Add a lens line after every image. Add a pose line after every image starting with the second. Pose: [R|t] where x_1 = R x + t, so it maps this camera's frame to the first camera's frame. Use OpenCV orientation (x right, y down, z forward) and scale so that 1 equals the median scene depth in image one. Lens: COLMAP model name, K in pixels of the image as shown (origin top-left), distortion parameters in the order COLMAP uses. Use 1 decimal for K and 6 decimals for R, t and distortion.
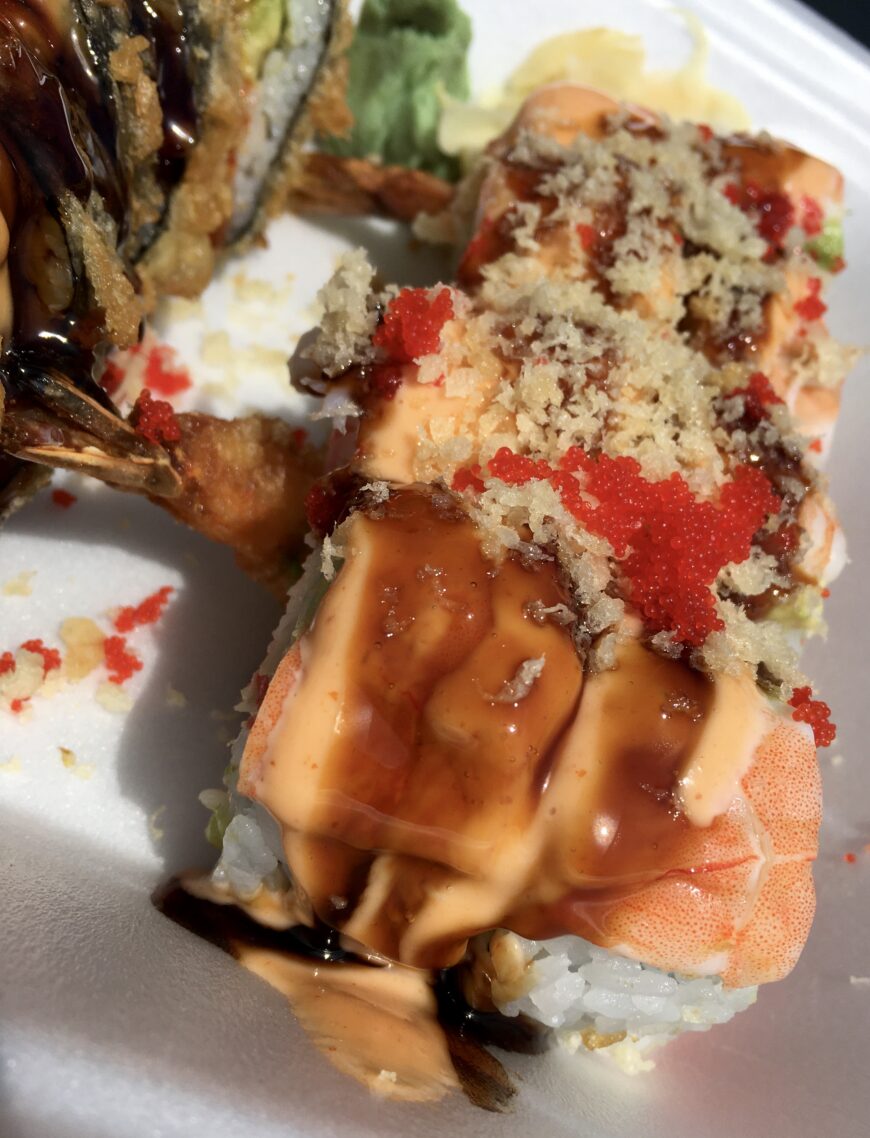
lens RADIAL K [[1080.8, 0, 435.0], [0, 1080.8, 569.0], [0, 0, 1]] dist [0.072470, -0.177517]
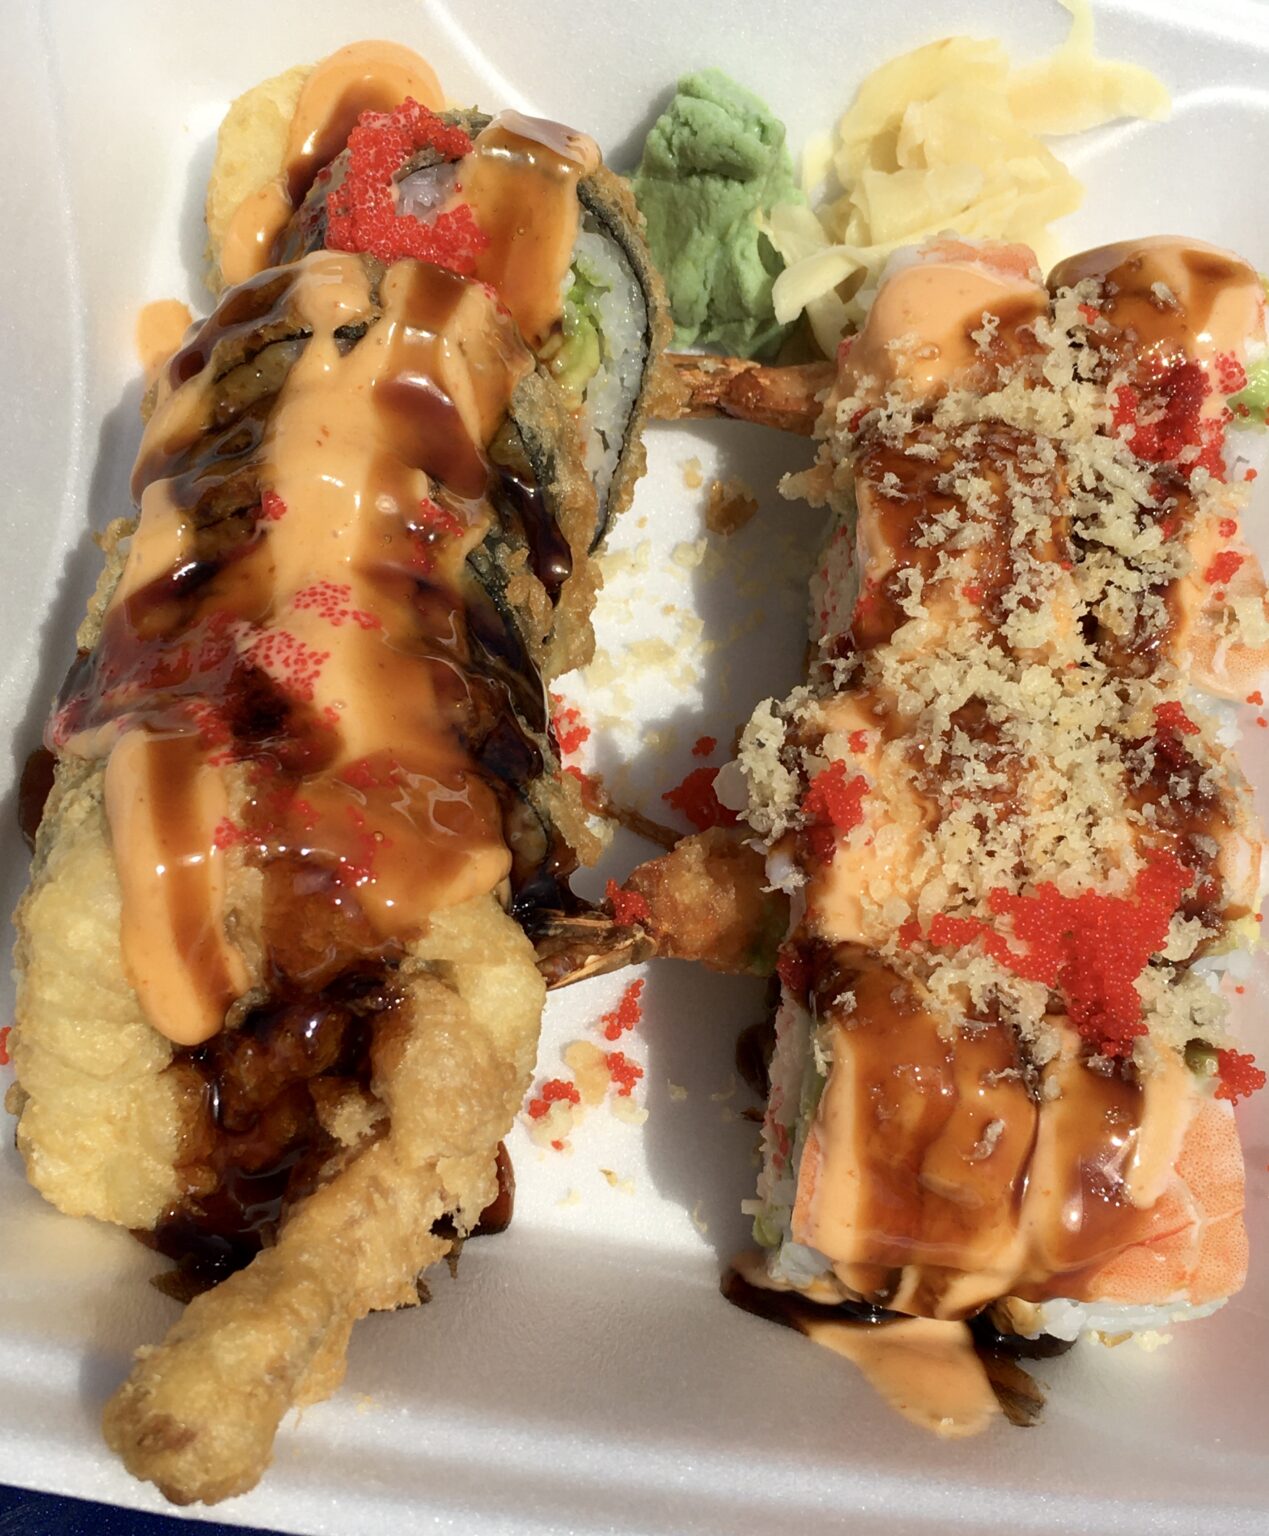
lens RADIAL K [[1996.7, 0, 634.5], [0, 1996.7, 768.0], [0, 0, 1]] dist [0.047131, 0.014170]
pose [[0.970467, -0.199927, -0.134989, 0.069447], [0.225823, 0.949712, 0.216913, -0.820806], [0.084834, -0.240991, 0.966813, -1.112757]]
